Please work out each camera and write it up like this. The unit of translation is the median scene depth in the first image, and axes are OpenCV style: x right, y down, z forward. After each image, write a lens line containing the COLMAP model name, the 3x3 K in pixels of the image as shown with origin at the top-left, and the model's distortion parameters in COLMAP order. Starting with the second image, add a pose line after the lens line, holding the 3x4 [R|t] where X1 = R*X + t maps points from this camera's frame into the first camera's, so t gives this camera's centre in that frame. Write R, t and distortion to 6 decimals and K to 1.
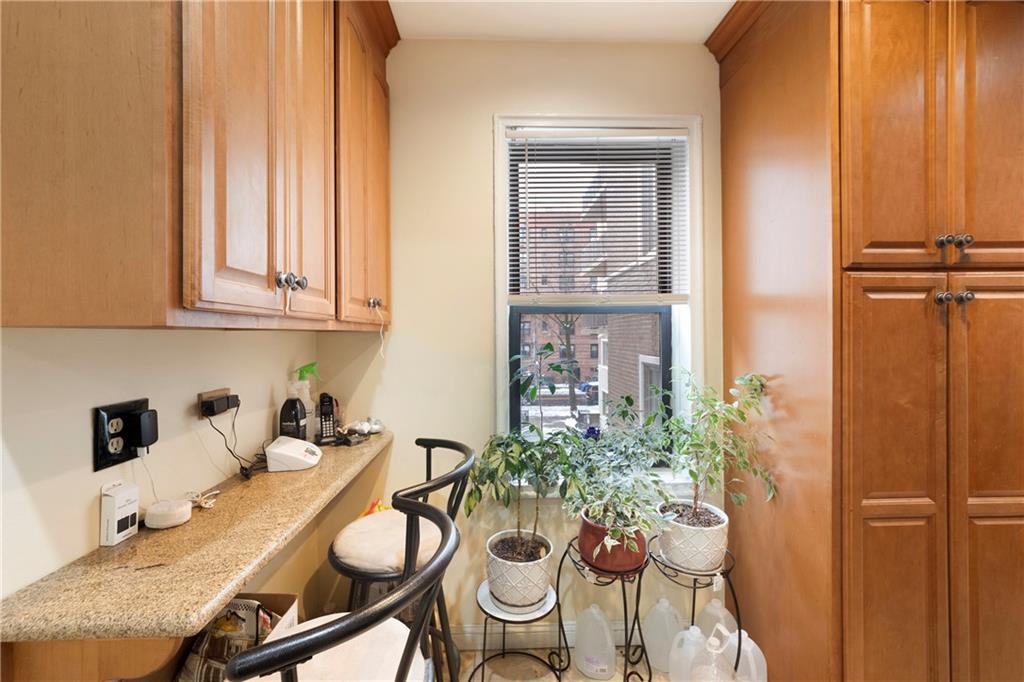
lens RADIAL K [[425.1, 0, 512.0], [0, 425.1, 341.0], [0, 0, 1]] dist [-0.000106, 0.000245]
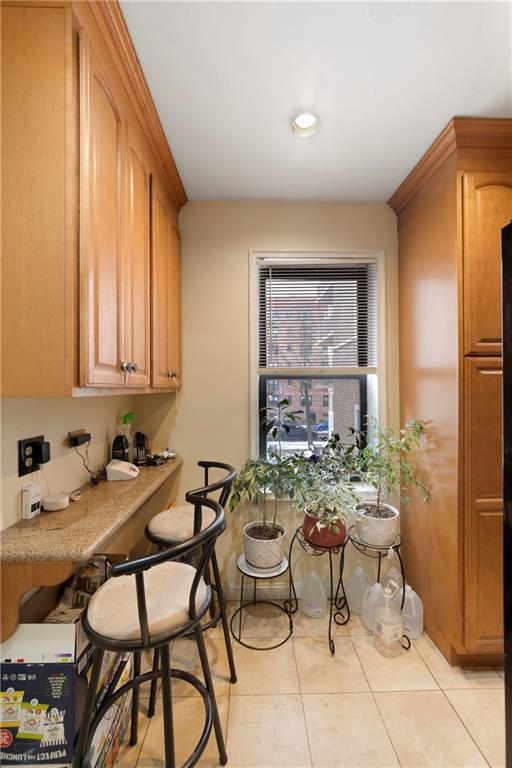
lens RADIAL K [[318.8, 0, 263.2], [0, 318.8, 390.4], [0, 0, 1]] dist [-0.000106, 0.000245]
pose [[0.999974, 0.000731, -0.007208, 0.021299], [-0.000783, 0.999974, -0.007156, -0.023474], [0.007202, 0.007161, 0.999948, -0.176109]]
